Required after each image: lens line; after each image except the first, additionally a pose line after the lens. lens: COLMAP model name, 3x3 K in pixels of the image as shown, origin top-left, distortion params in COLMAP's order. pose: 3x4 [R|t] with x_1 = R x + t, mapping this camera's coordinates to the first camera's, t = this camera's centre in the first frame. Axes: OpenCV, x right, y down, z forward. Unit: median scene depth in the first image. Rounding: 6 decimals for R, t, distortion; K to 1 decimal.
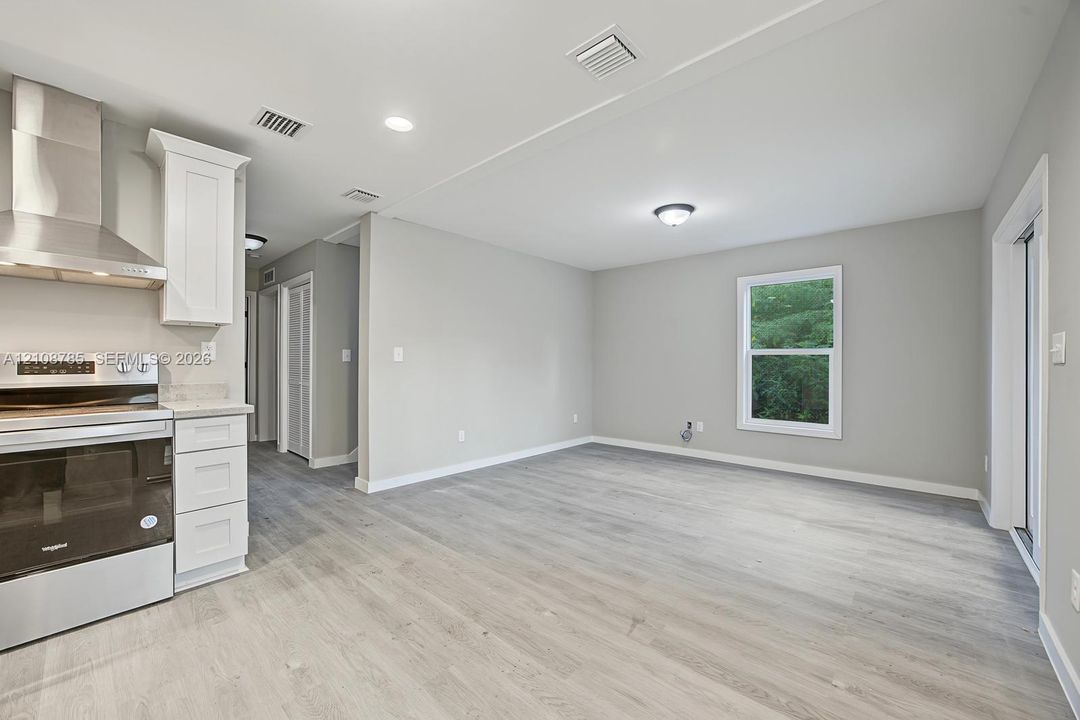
lens RADIAL K [[420.1, 0, 543.2], [0, 420.1, 361.4], [0, 0, 1]] dist [-0.016843, 0.004417]
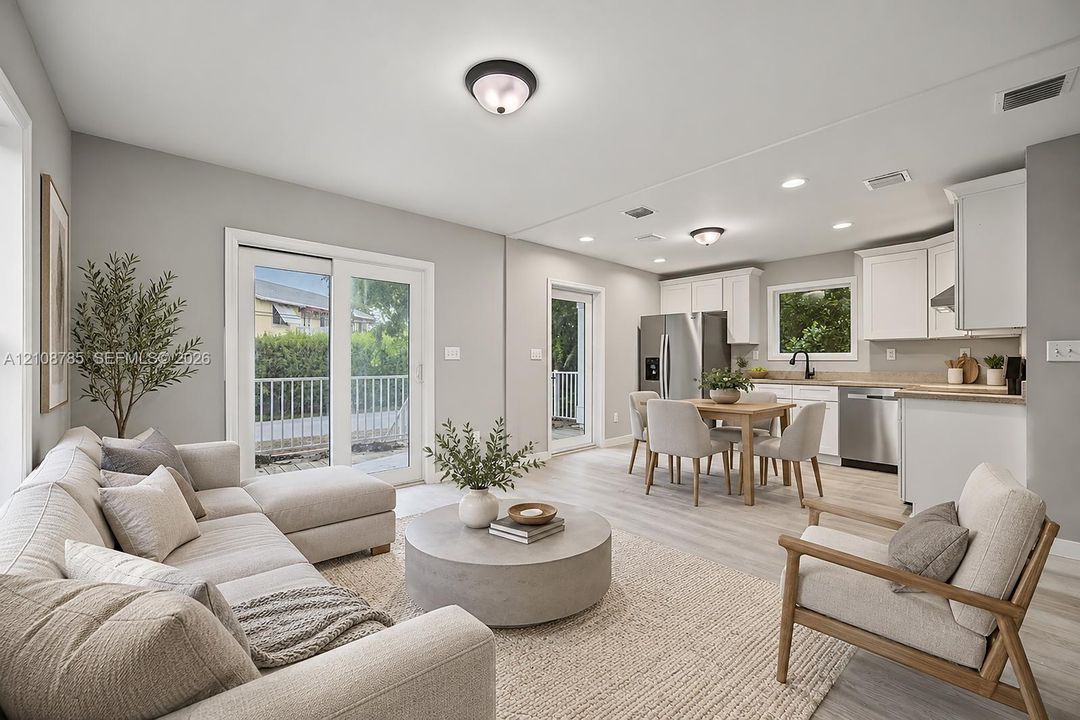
lens RADIAL K [[420.1, 0, 547.2], [0, 420.1, 357.8], [0, 0, 1]] dist [-0.016843, 0.004417]
pose [[-0.995642, -0.002910, 0.093216, 0.291653], [-0.003390, 0.999982, -0.004993, 0.002090], [-0.093200, -0.005287, -0.995633, 2.213861]]
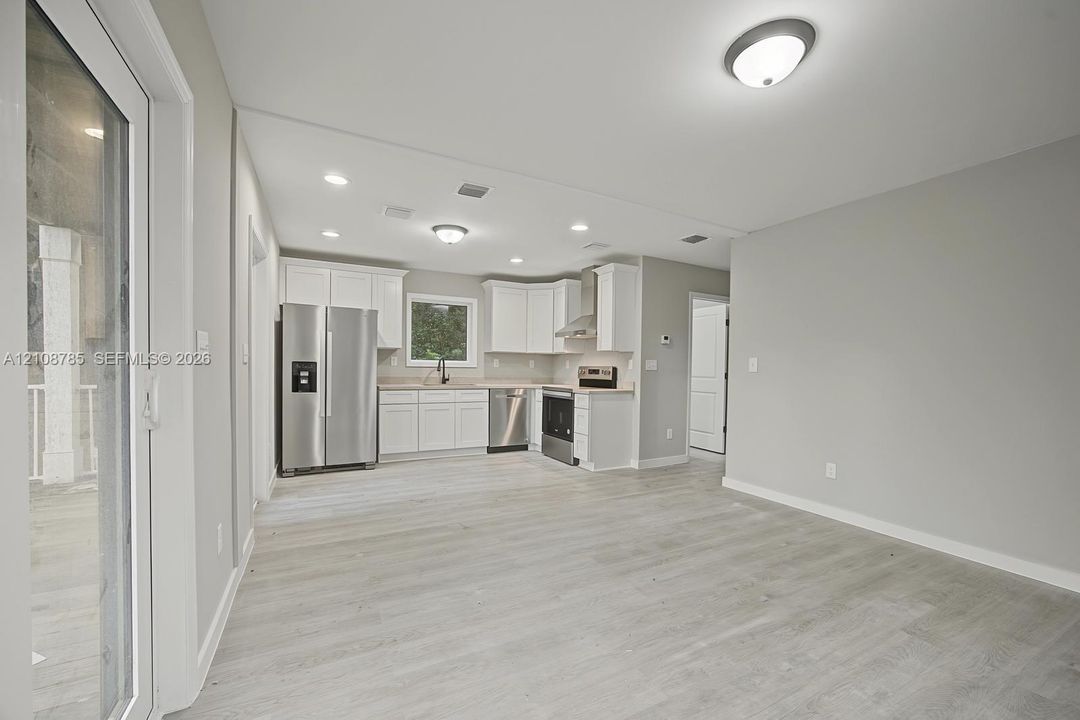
lens RADIAL K [[430.0, 0, 543.7], [0, 430.0, 379.3], [0, 0, 1]] dist [-0.018240, 0.000823]
pose [[-0.340812, 0.015493, -0.940004, 1.230178], [-0.015228, 0.999642, 0.021997, 0.006847], [0.940008, 0.021811, -0.340454, 1.349190]]
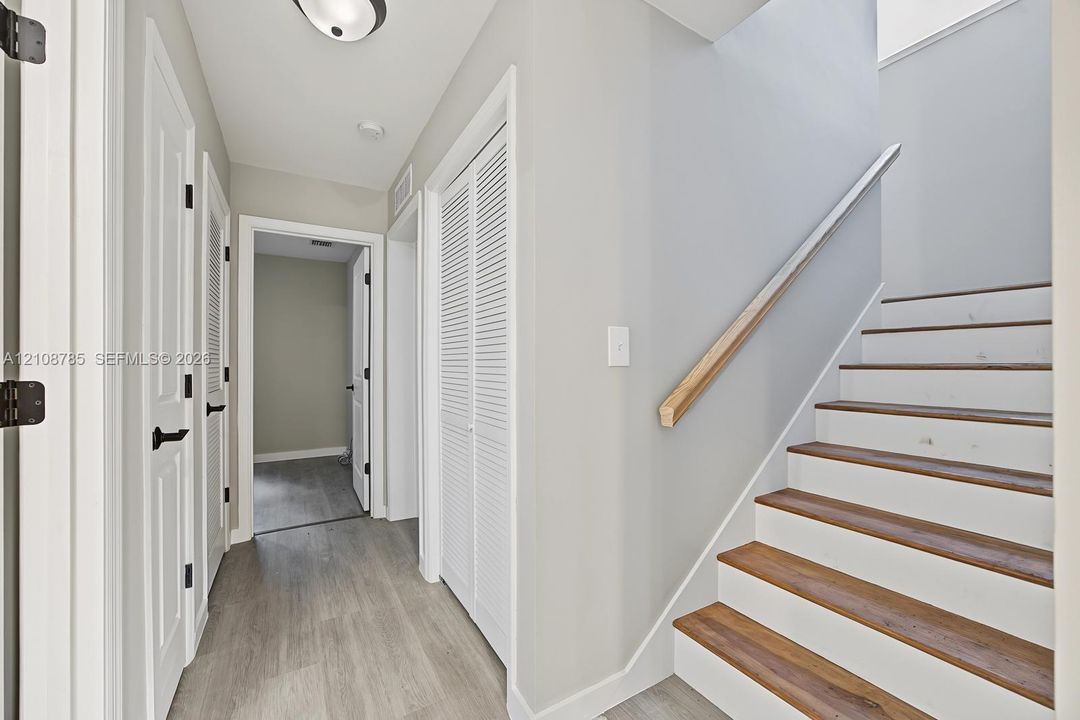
lens RADIAL K [[420.1, 0, 533.2], [0, 420.1, 364.2], [0, 0, 1]] dist [-0.016843, 0.004417]
pose [[0.951980, -0.003875, -0.306134, -0.823337], [0.003442, 0.999992, -0.001952, -0.004983], [0.306140, 0.000805, 0.951986, 1.314564]]
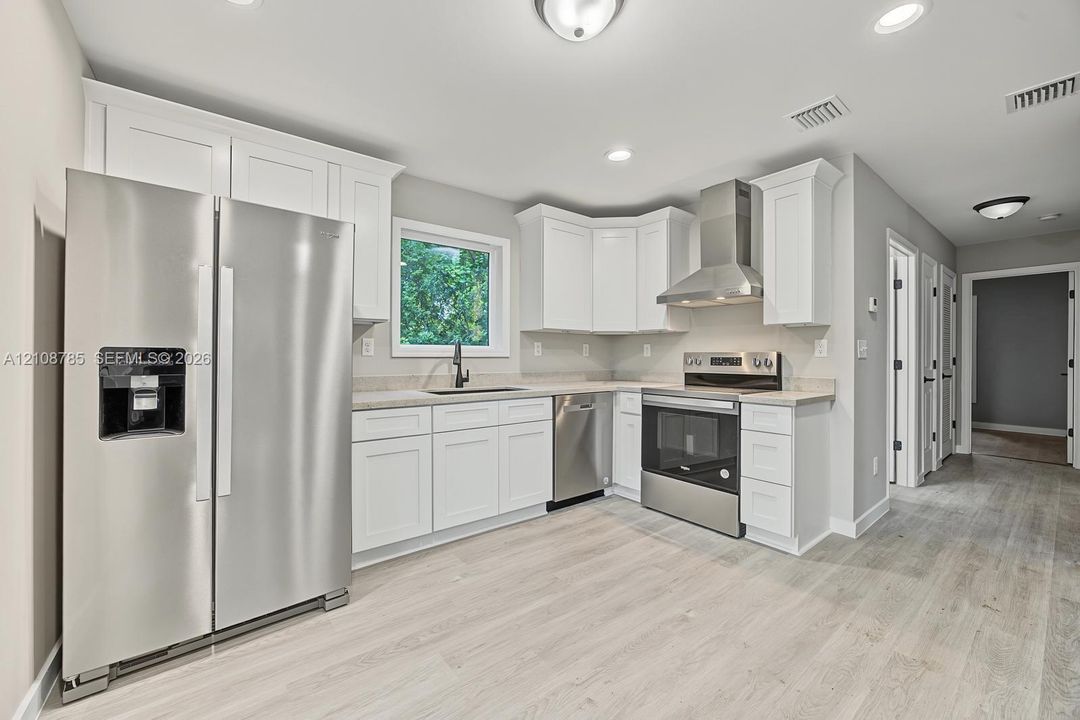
lens RADIAL K [[420.1, 0, 541.8], [0, 420.1, 356.6], [0, 0, 1]] dist [-0.016843, 0.004417]
pose [[-0.176417, -0.002540, -0.984312, 0.404425], [-0.002134, 0.999995, -0.002198, 0.001513], [0.984313, 0.001713, -0.176422, 0.496401]]
